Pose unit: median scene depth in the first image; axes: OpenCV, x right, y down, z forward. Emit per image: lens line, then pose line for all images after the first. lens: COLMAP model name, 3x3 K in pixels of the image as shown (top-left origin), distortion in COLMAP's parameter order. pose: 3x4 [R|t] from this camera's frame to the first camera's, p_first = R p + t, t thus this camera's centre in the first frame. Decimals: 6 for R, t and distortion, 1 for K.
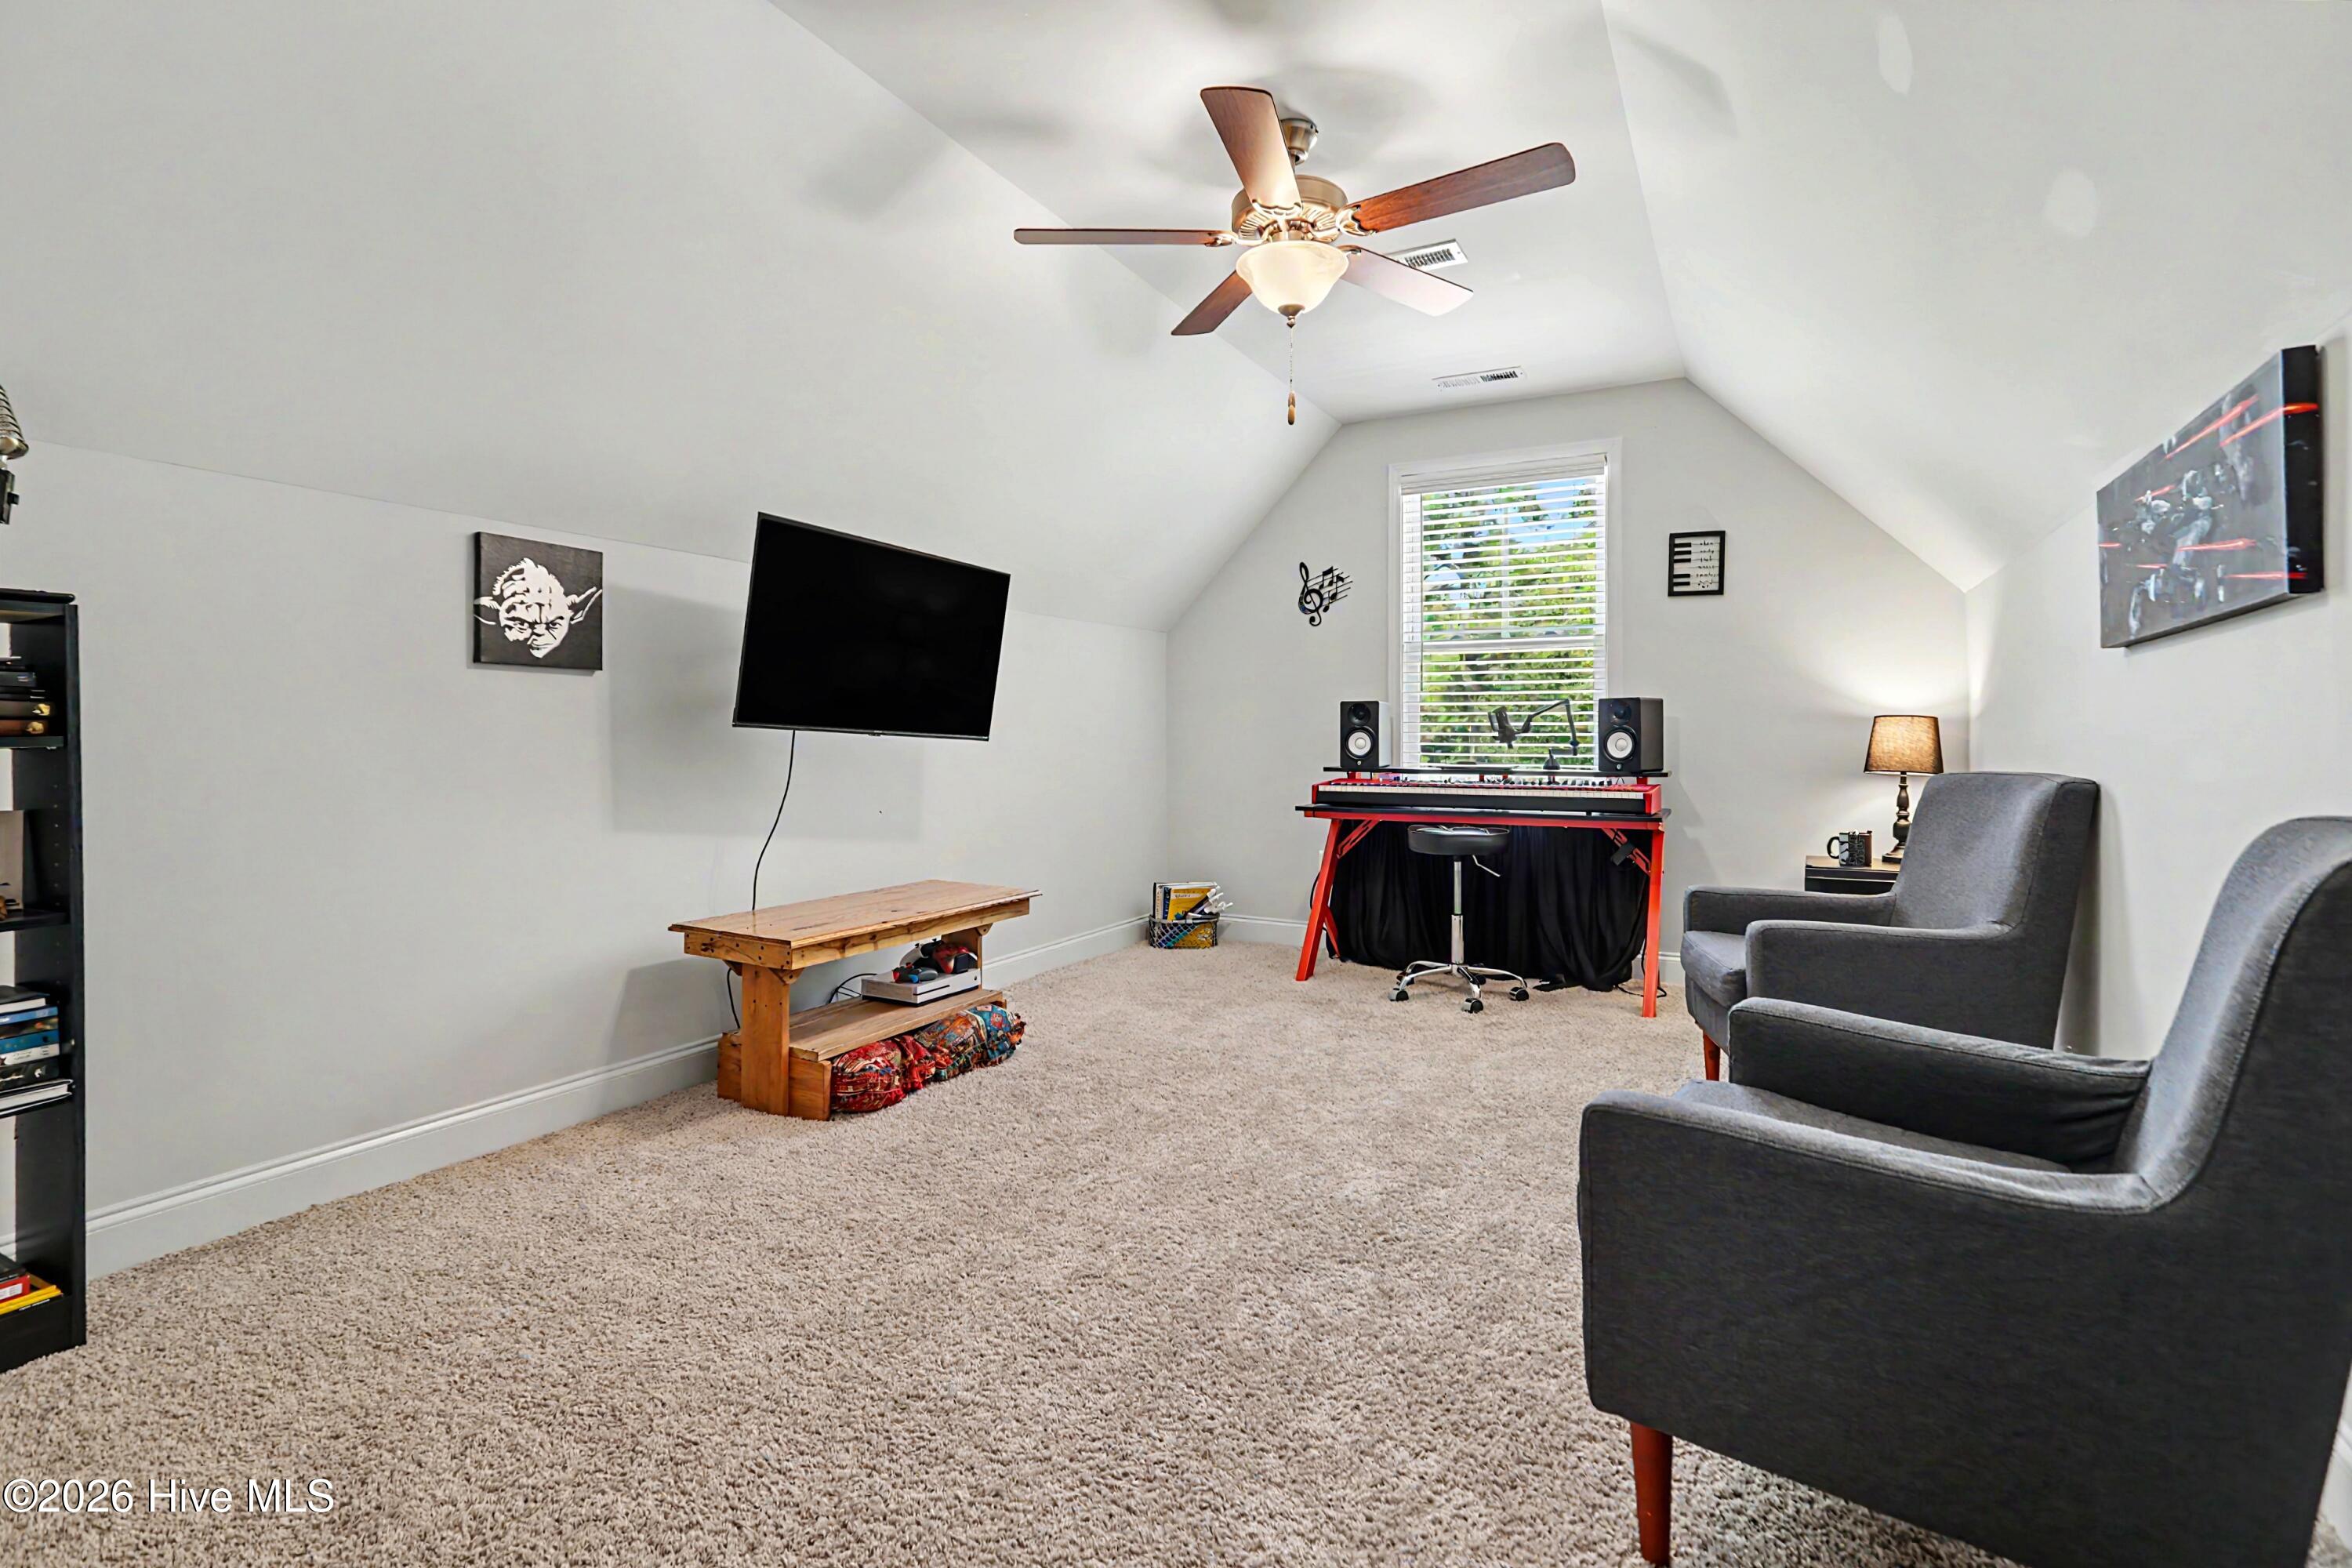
lens RADIAL K [[1084.0, 0, 1193.0], [0, 1084.0, 731.7], [0, 0, 1]] dist [-0.042585, 0.001098]
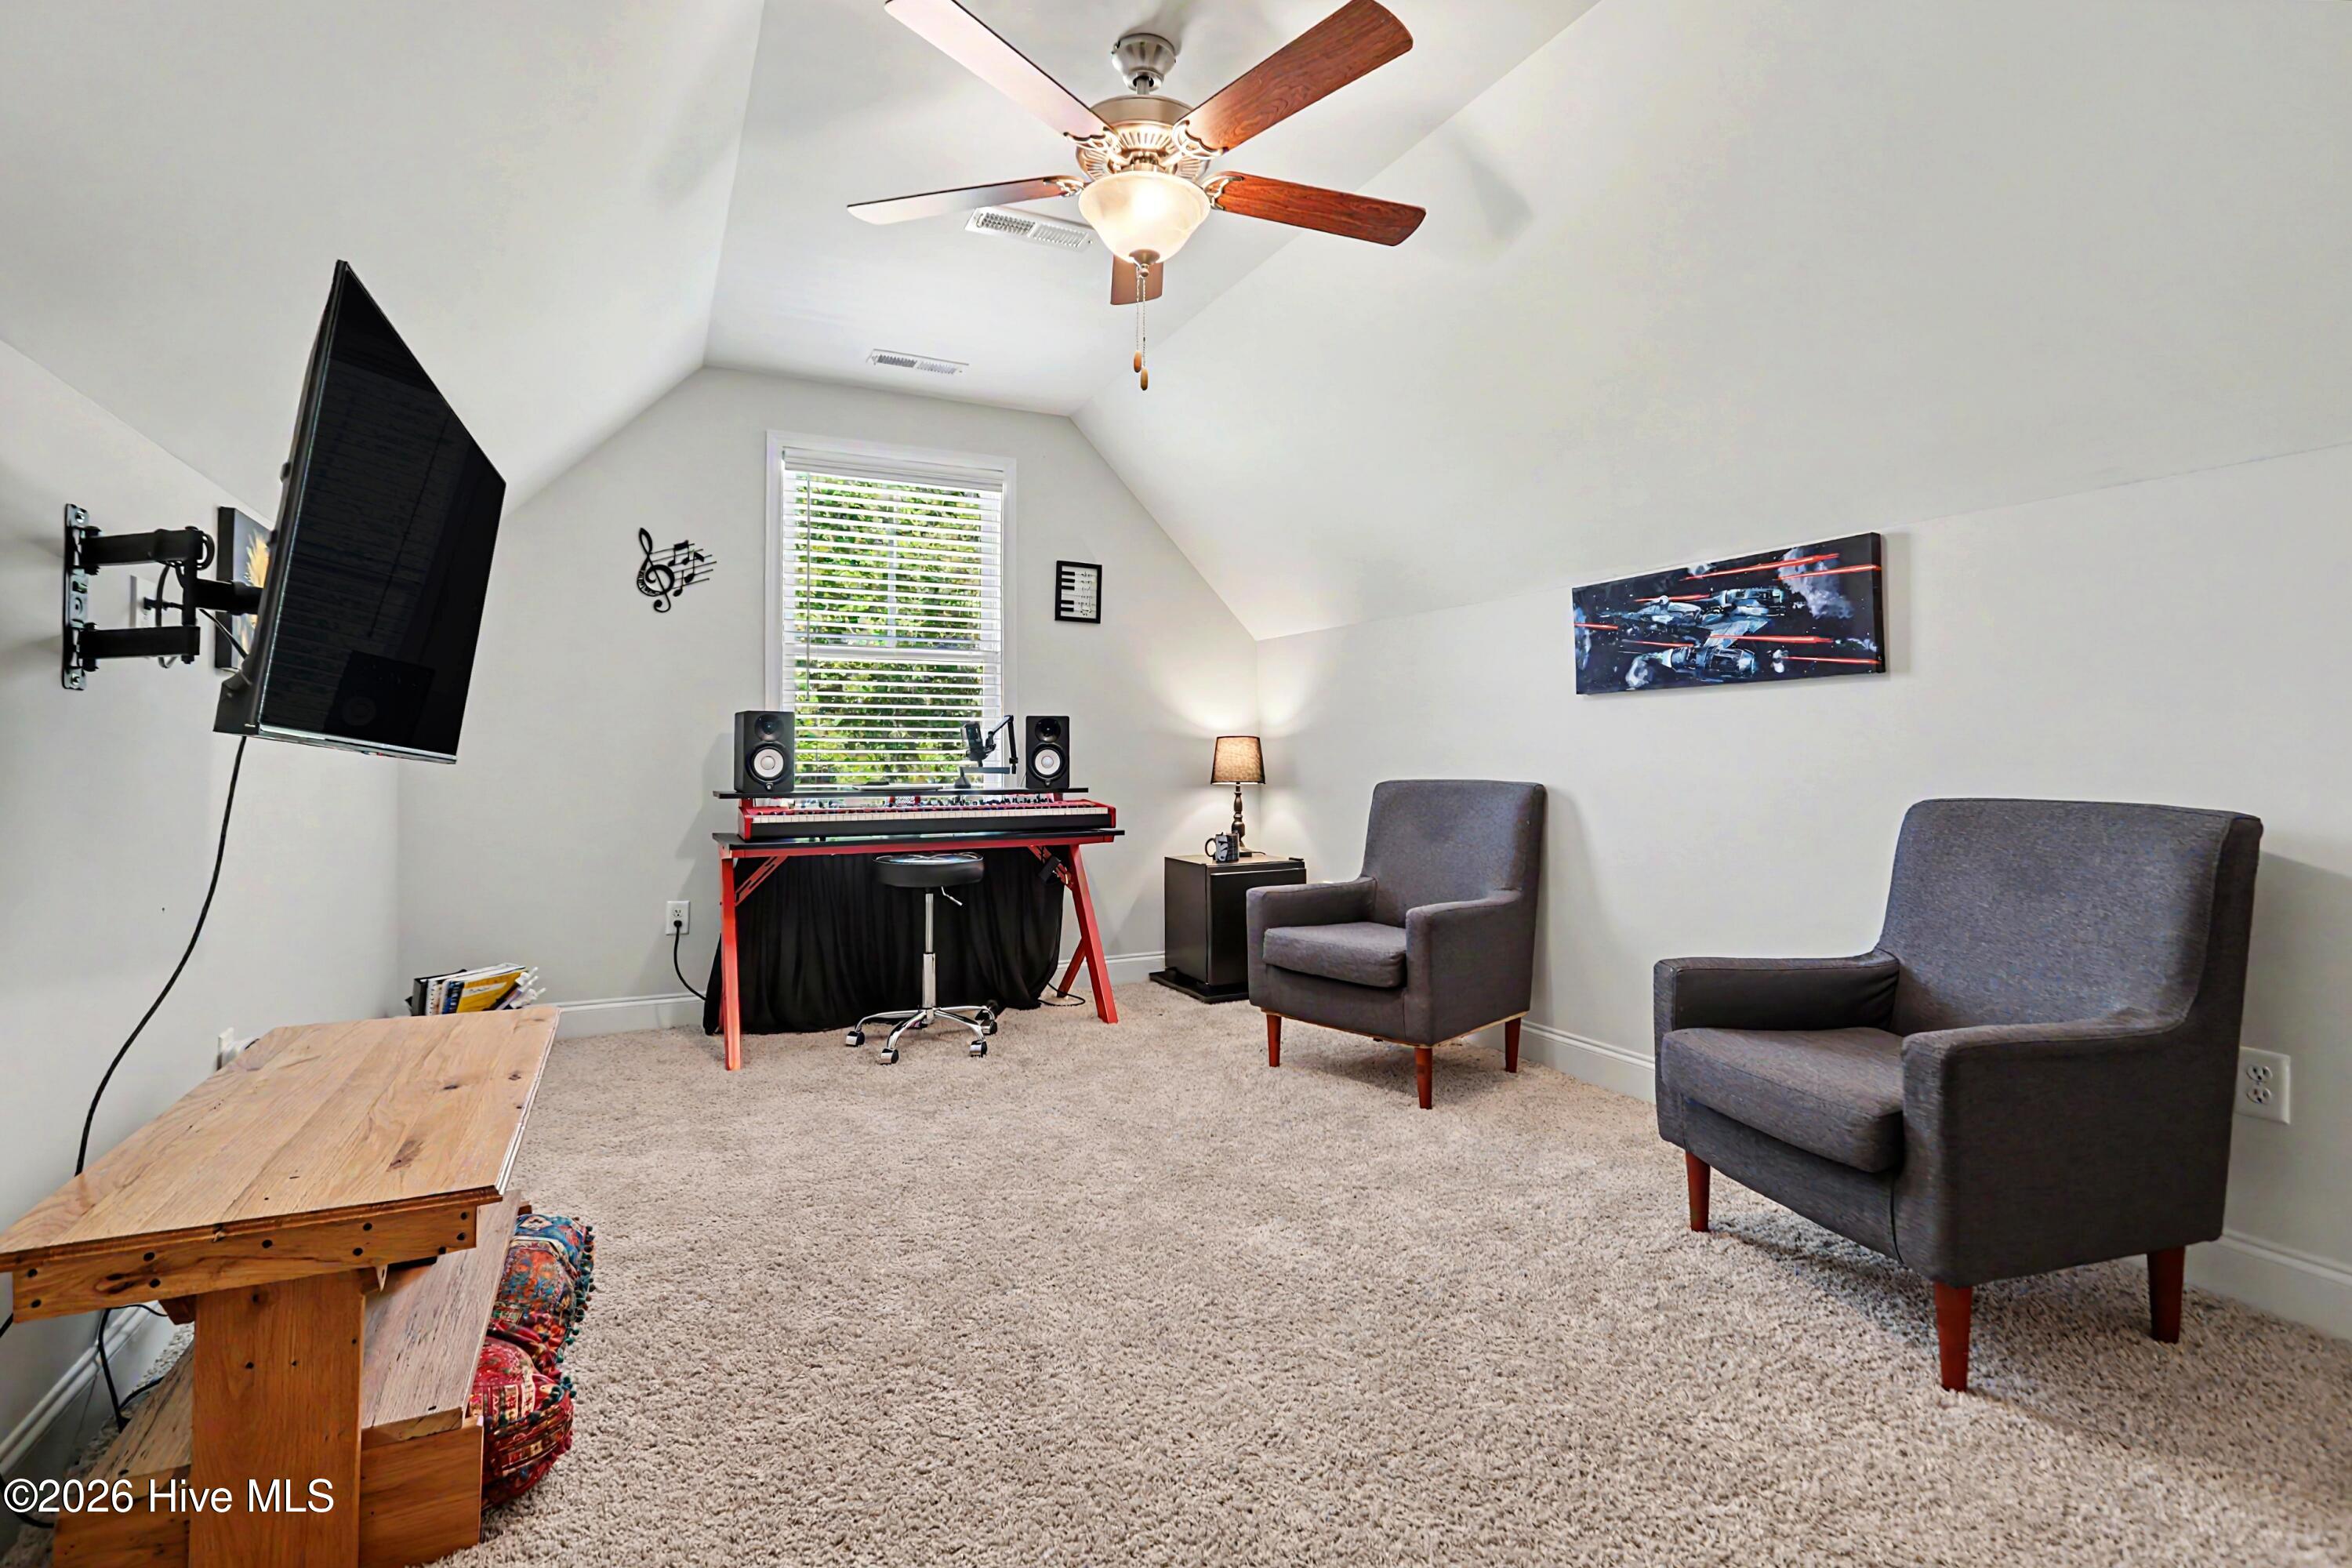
lens RADIAL K [[1084.0, 0, 1193.0], [0, 1084.0, 731.7], [0, 0, 1]] dist [-0.042585, 0.001098]
pose [[0.575448, 0.014035, 0.817718, -0.345825], [-0.001489, 0.999869, -0.016114, -0.000372], [-0.817837, 0.008055, 0.575394, 0.286596]]
